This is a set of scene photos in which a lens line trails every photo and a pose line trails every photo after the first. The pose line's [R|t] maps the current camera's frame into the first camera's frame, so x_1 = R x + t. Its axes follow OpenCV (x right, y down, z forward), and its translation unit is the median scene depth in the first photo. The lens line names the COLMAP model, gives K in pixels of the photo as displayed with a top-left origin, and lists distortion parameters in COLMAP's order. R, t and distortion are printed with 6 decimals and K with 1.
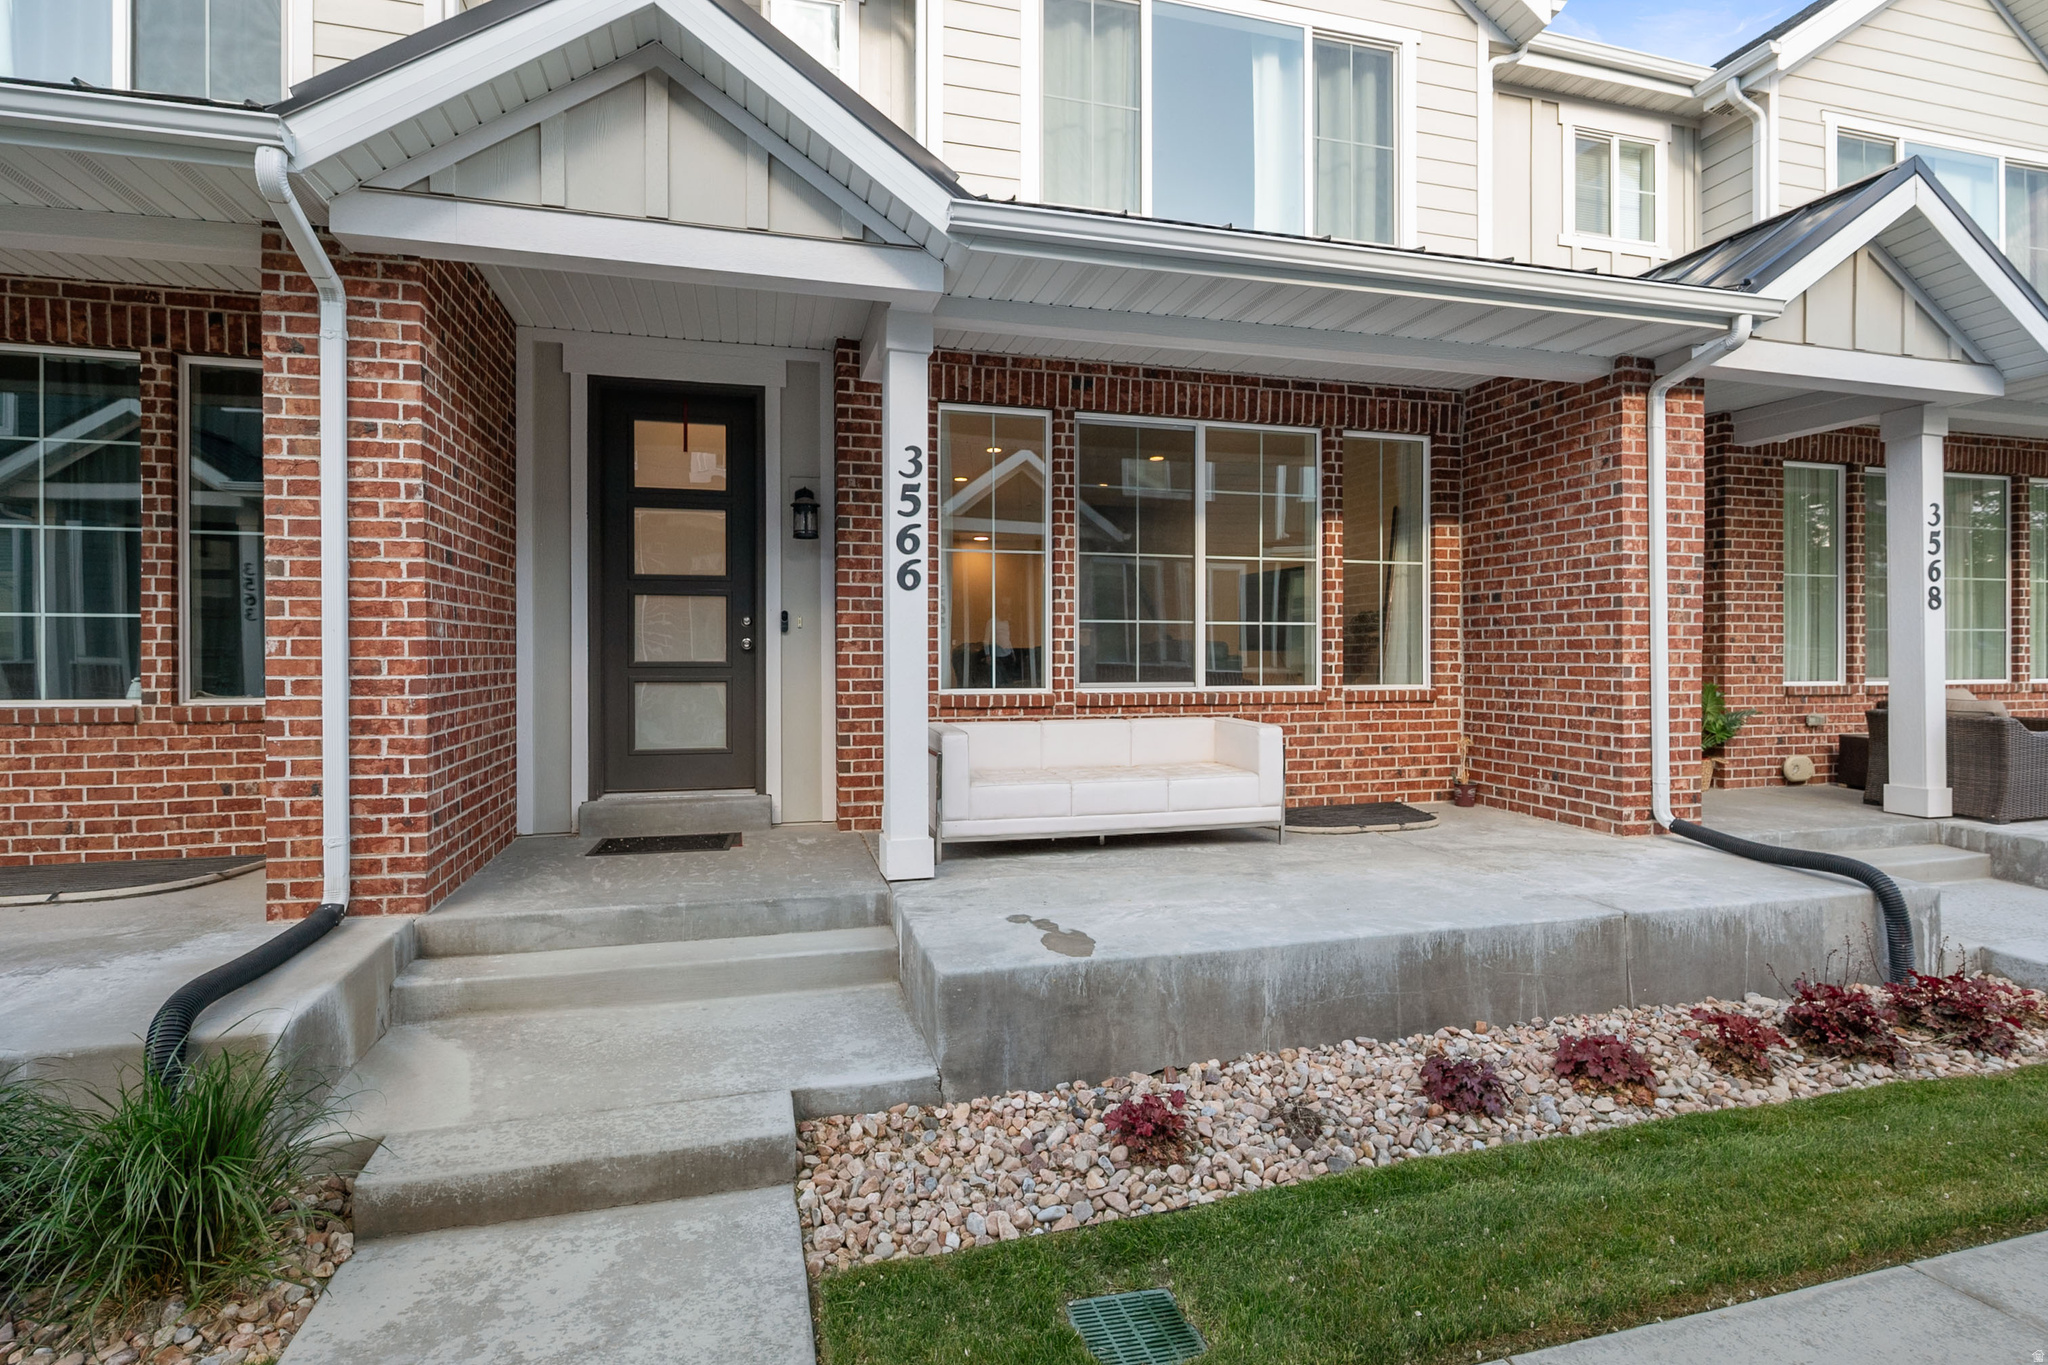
lens RADIAL K [[1006.5, 0, 1021.7], [0, 1006.5, 662.1], [0, 0, 1]] dist [-0.003803, 0.000646]
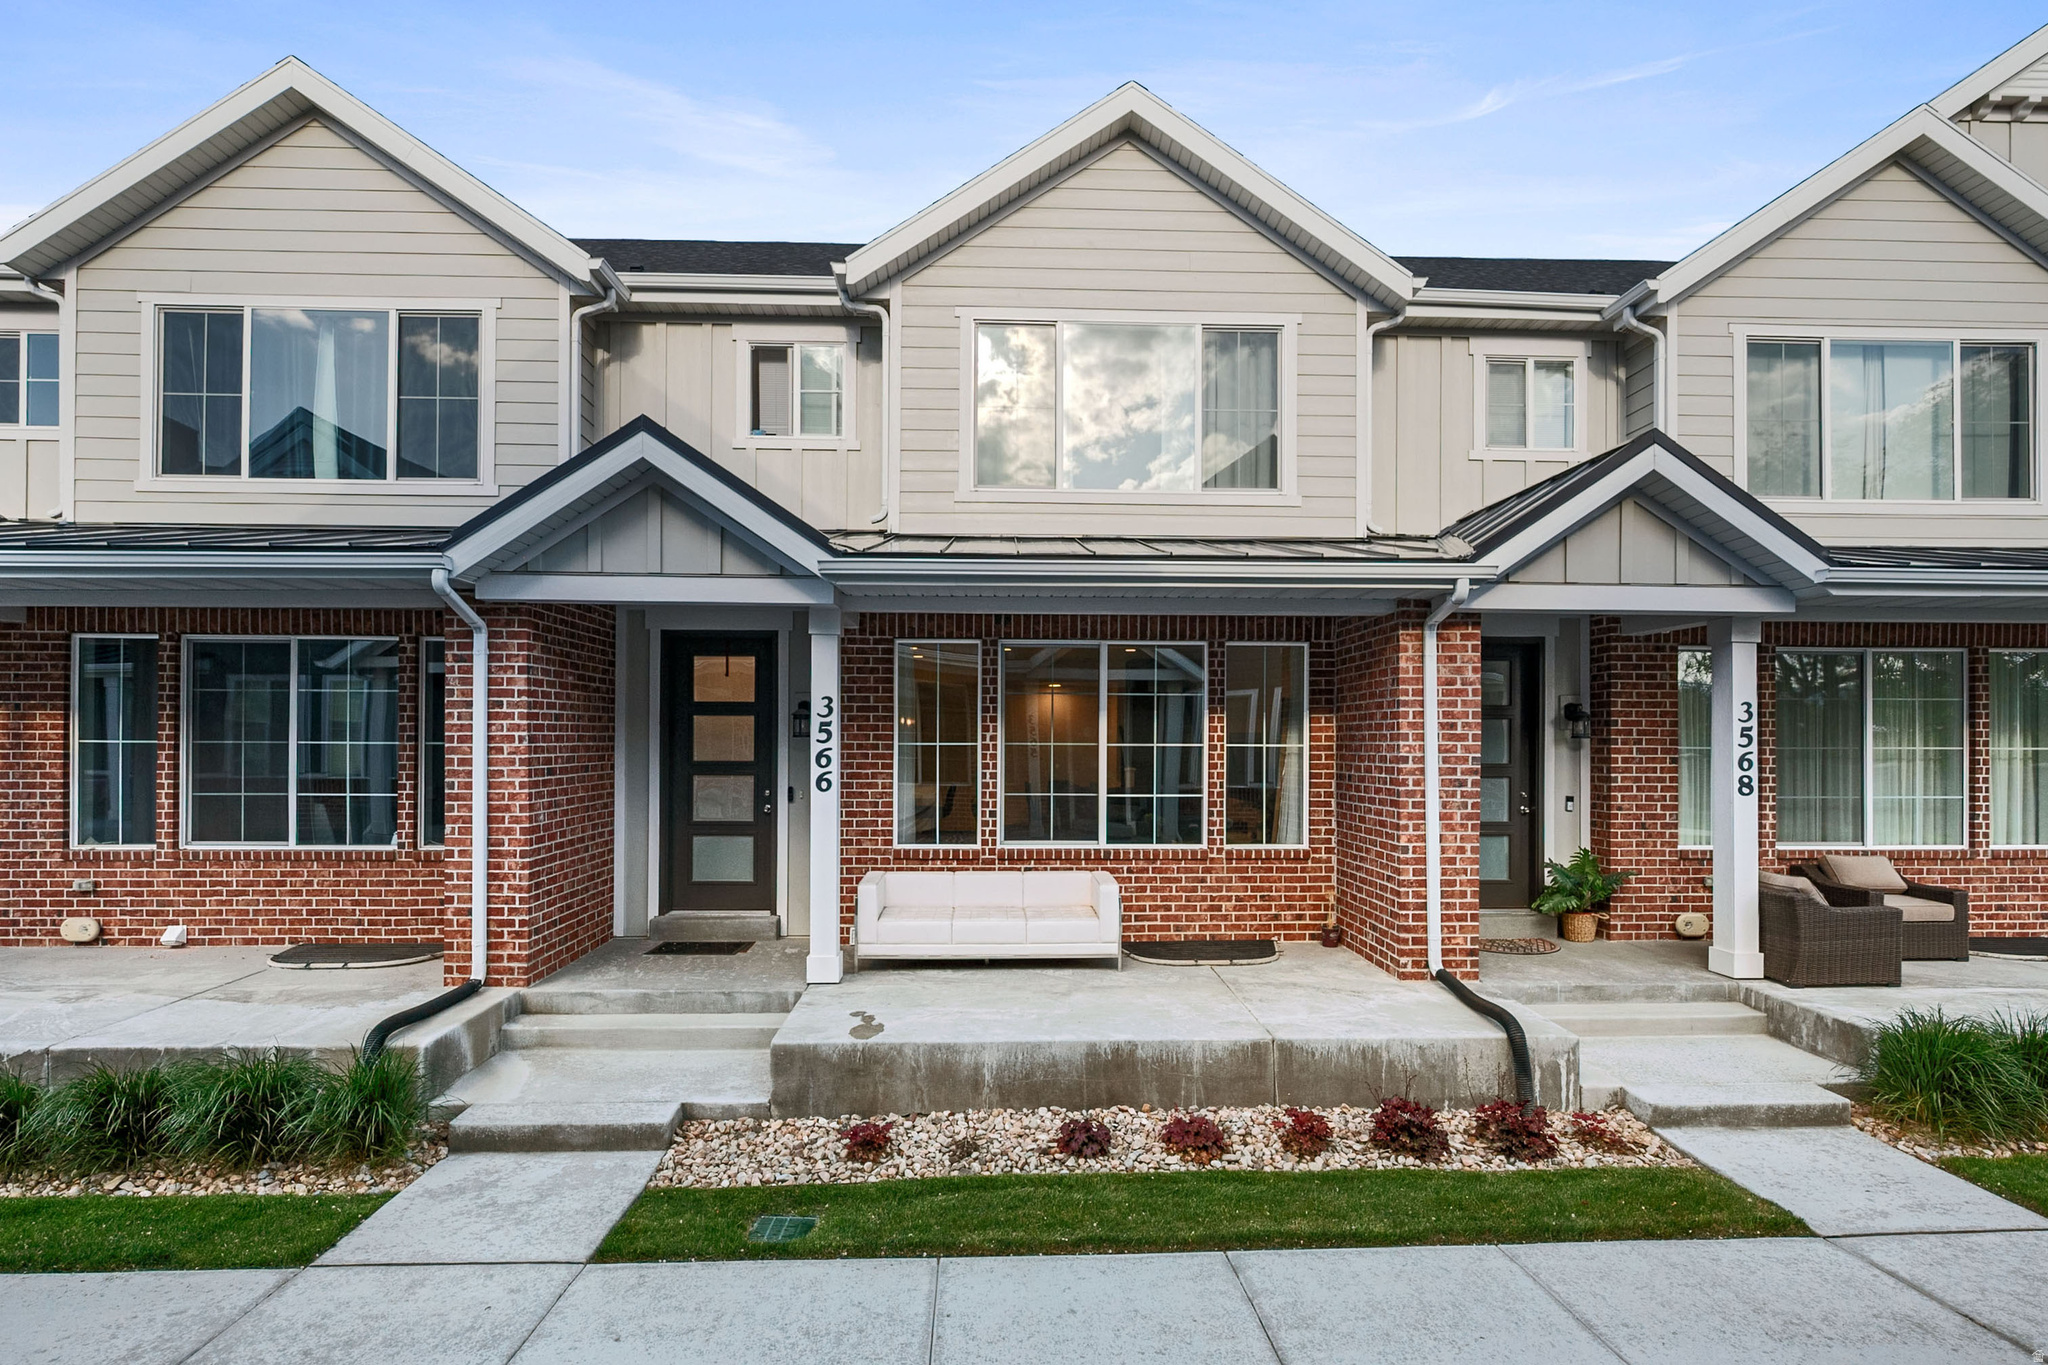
lens RADIAL K [[1006.5, 0, 1023.0], [0, 1006.5, 748.1], [0, 0, 1]] dist [-0.003803, 0.000646]
pose [[0.976330, 0.009044, -0.216095, 0.485419], [-0.009752, 0.999950, -0.002213, -0.130762], [0.216064, 0.004268, 0.976370, -0.394646]]
